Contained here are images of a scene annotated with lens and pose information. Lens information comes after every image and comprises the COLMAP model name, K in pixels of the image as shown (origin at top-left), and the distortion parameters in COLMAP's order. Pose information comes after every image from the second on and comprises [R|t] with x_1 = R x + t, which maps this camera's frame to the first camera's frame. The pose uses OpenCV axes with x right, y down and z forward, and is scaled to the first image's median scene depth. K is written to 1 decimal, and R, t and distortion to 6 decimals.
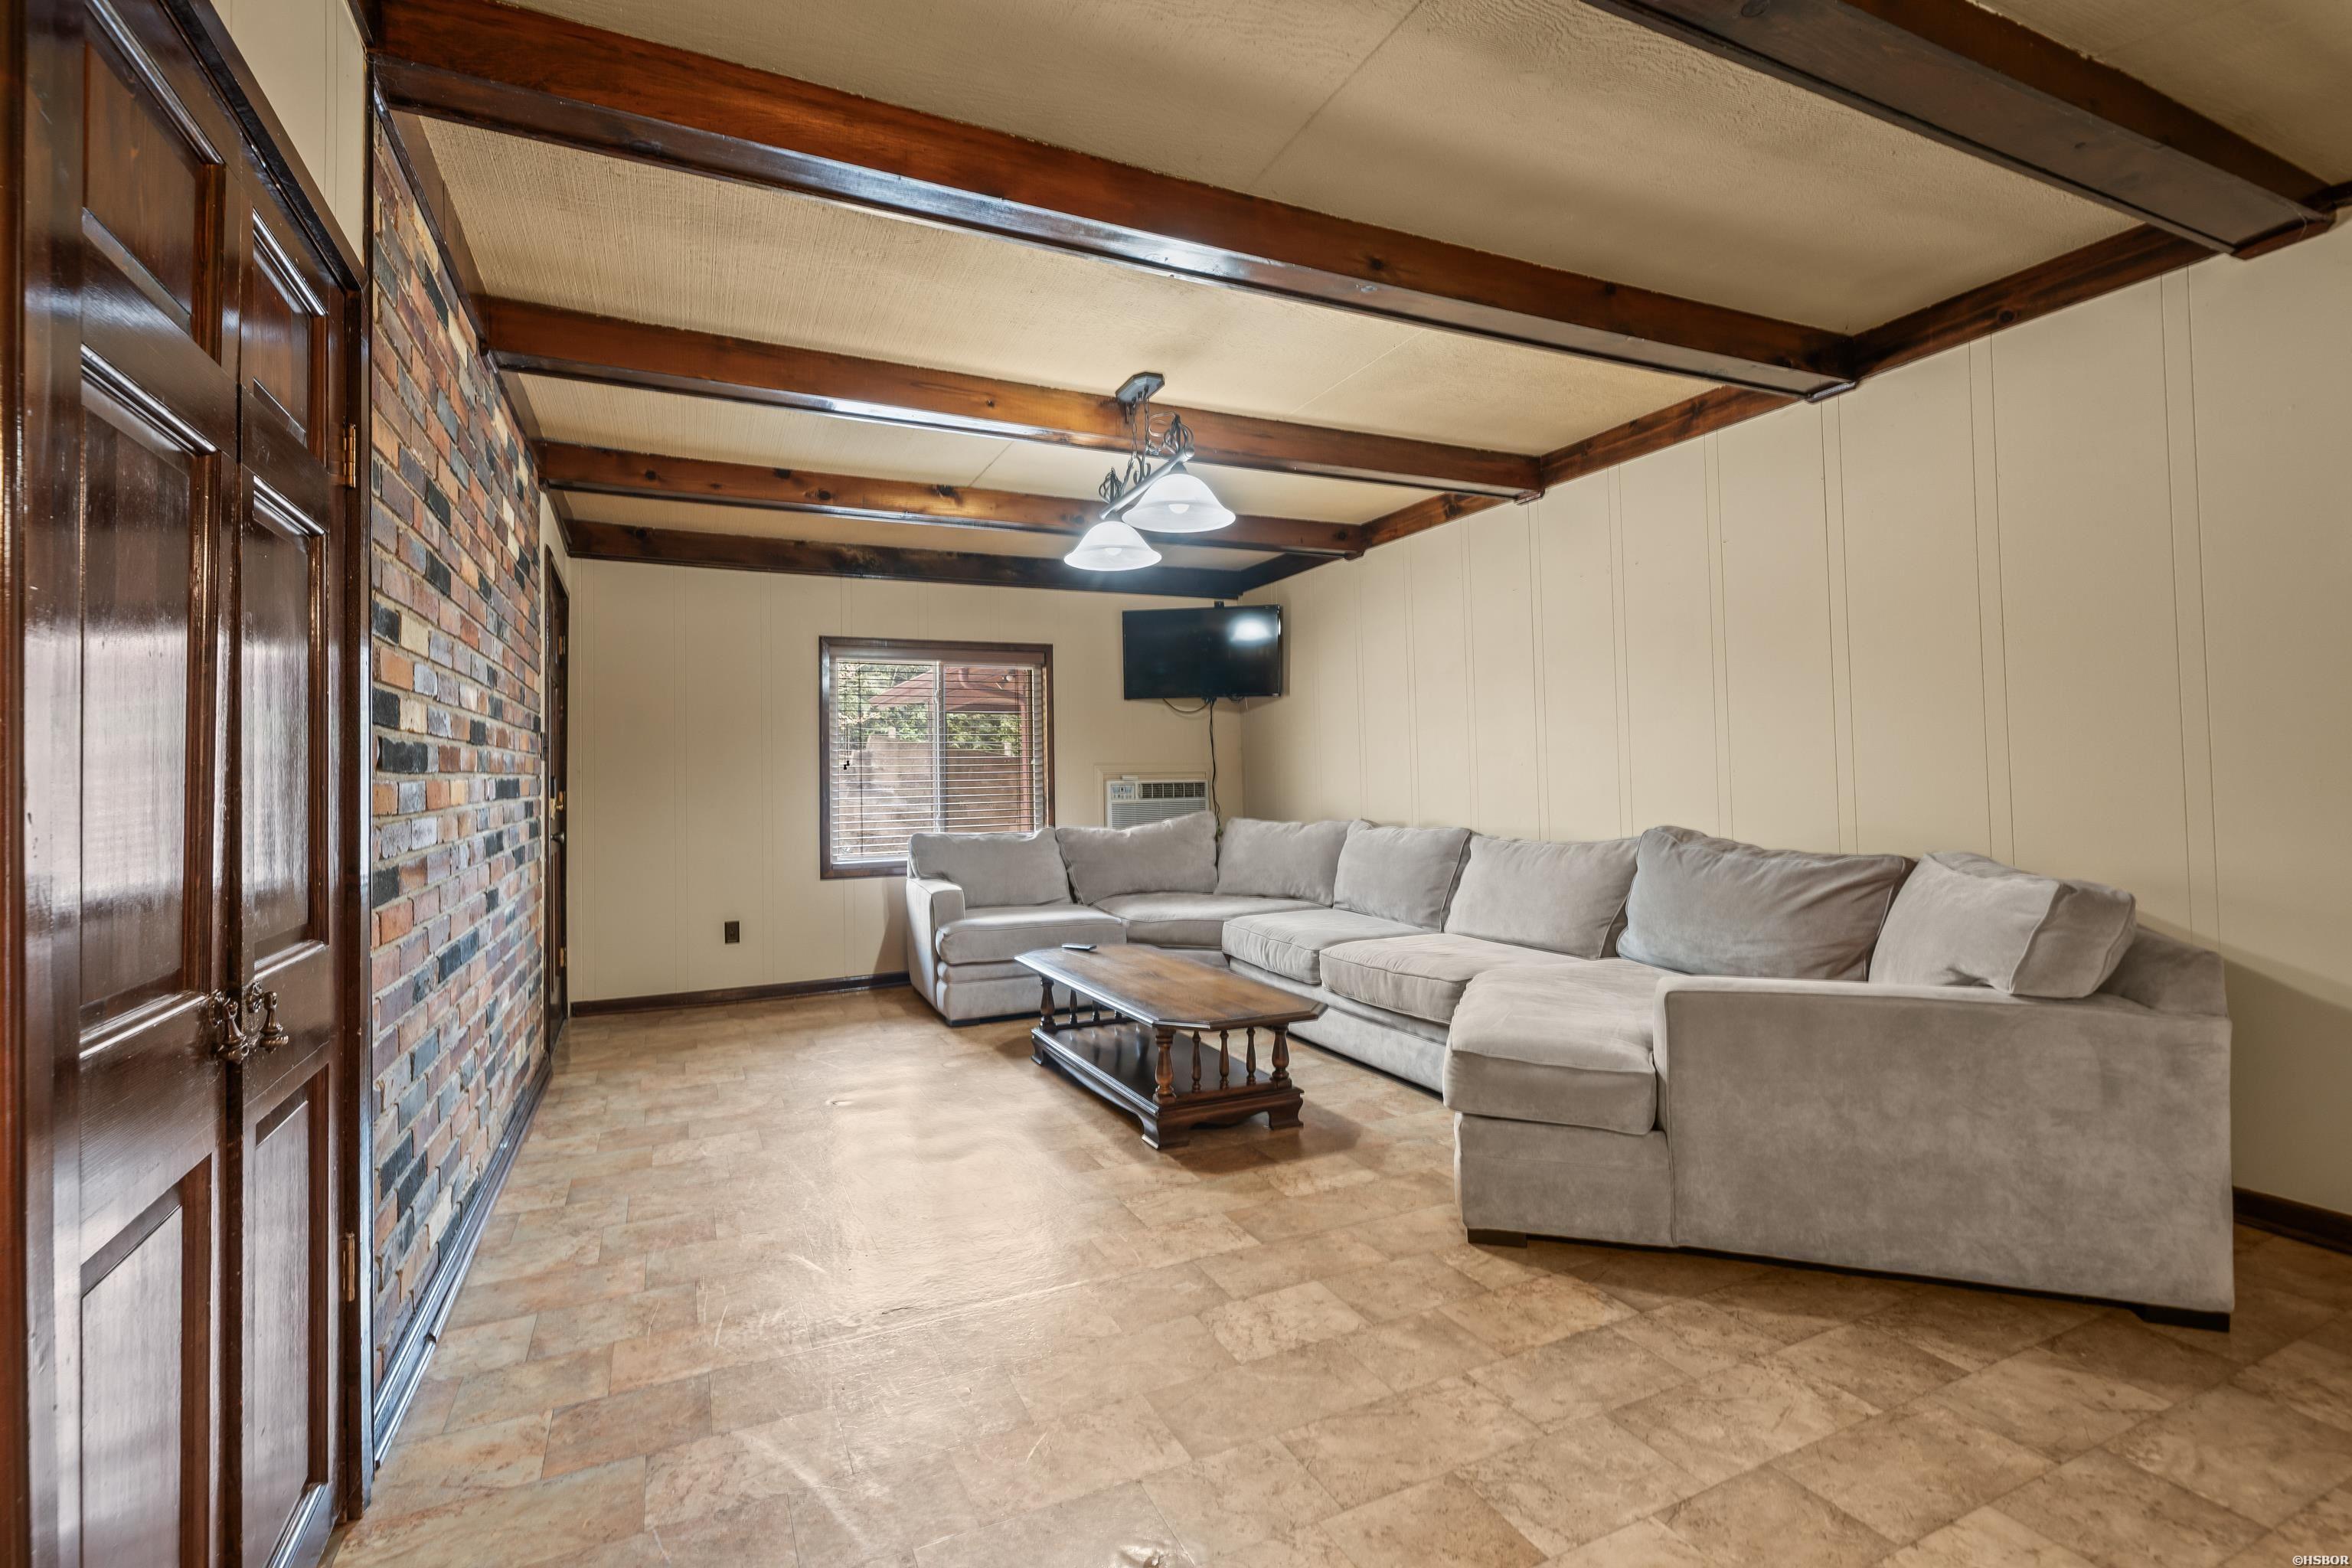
lens RADIAL K [[956.7, 0, 1176.9], [0, 956.7, 741.8], [0, 0, 1]] dist [0.000777, 0.000143]
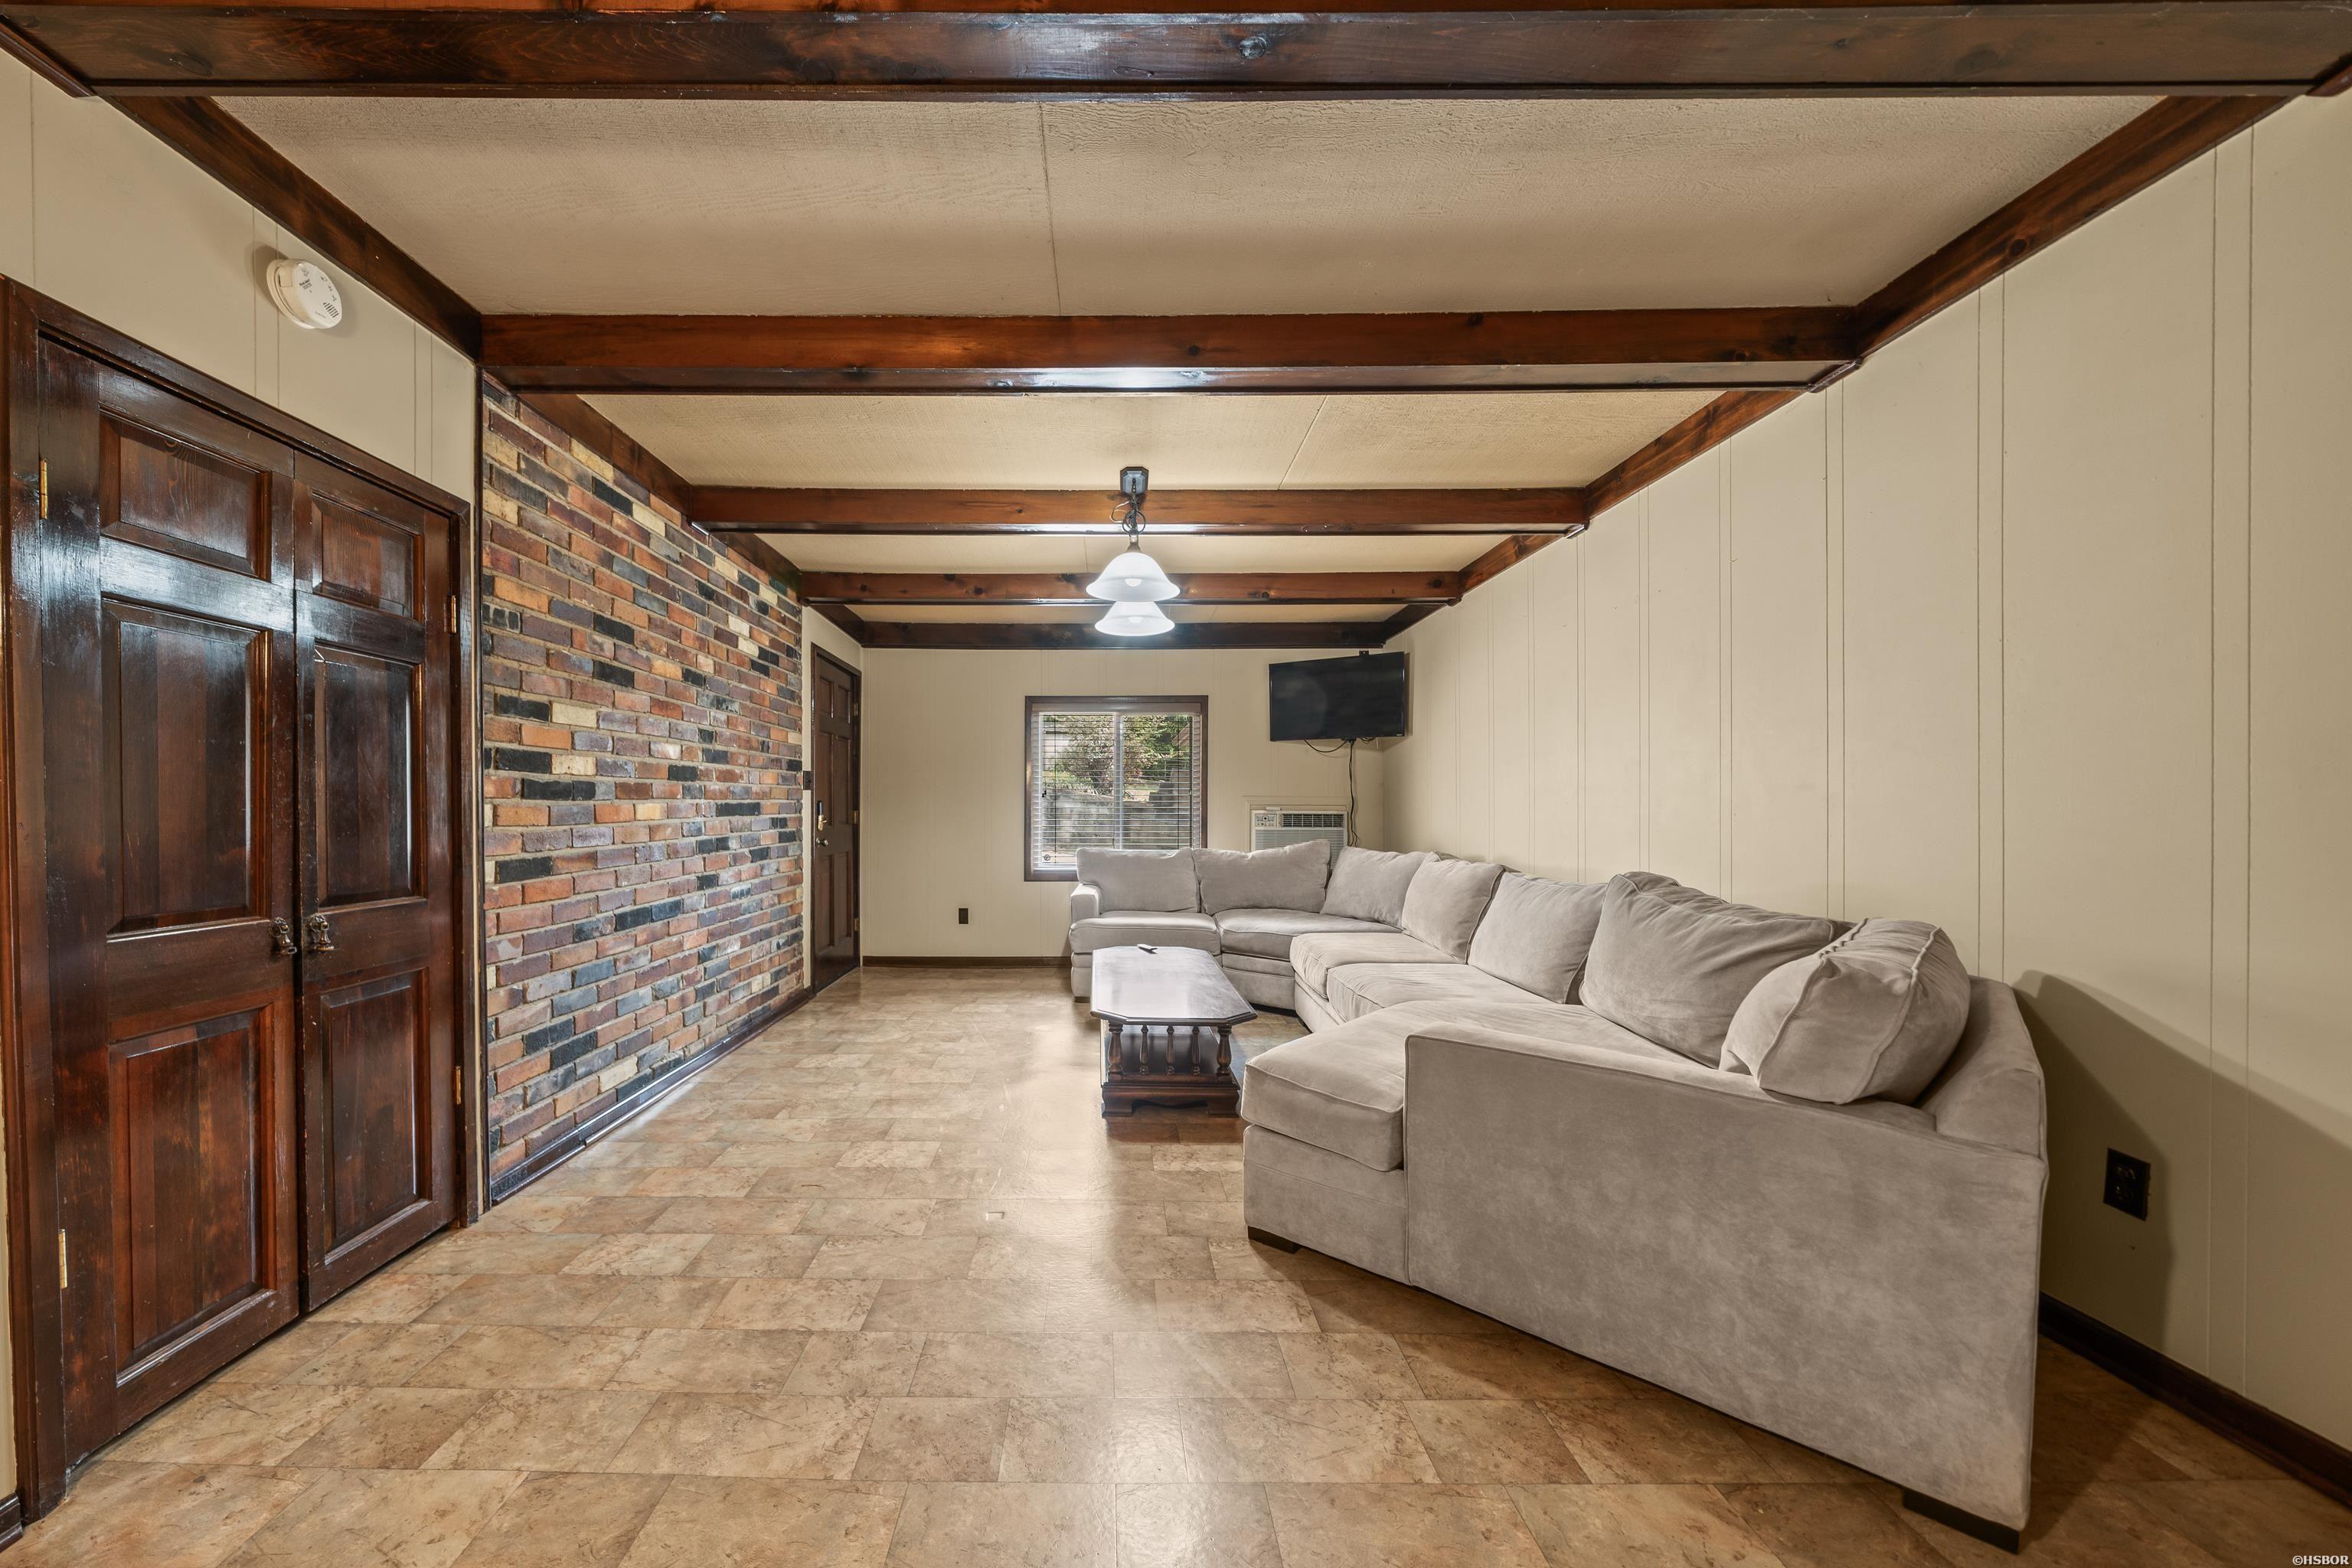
lens RADIAL K [[818.3, 0, 1174.0], [0, 818.3, 801.6], [0, 0, 1]] dist [-0.003000, -0.000022]
pose [[0.917081, 0.016763, -0.398349, 0.503980], [-0.003014, 0.999379, 0.035117, -0.011085], [0.398690, -0.031005, 0.916561, 0.098083]]
